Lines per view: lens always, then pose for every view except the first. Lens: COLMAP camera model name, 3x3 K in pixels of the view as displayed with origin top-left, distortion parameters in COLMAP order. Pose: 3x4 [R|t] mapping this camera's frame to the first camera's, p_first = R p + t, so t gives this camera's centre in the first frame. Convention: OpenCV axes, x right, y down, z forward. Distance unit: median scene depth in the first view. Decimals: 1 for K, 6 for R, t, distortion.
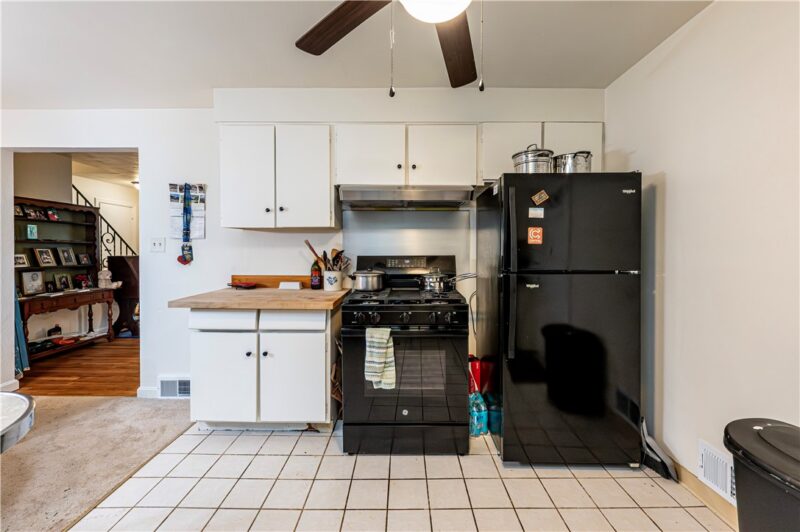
lens RADIAL K [[324.8, 0, 403.6], [0, 324.8, 256.0], [0, 0, 1]] dist [-0.000566, -0.000062]
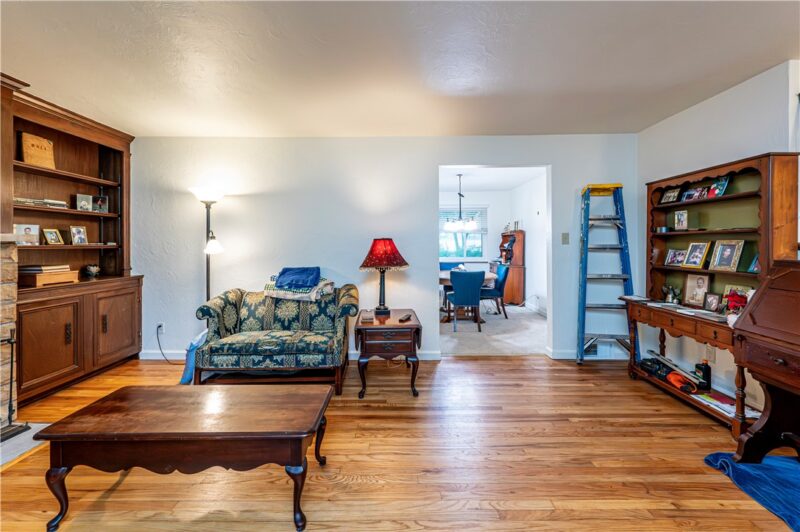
lens RADIAL K [[321.7, 0, 407.7], [0, 321.7, 245.3], [0, 0, 1]] dist [0.000374, 0.000023]
pose [[-0.999956, 0.009077, -0.002441, -0.477348], [0.009003, 0.999546, 0.028764, -0.041152], [0.002701, 0.028741, -0.999583, 1.623055]]
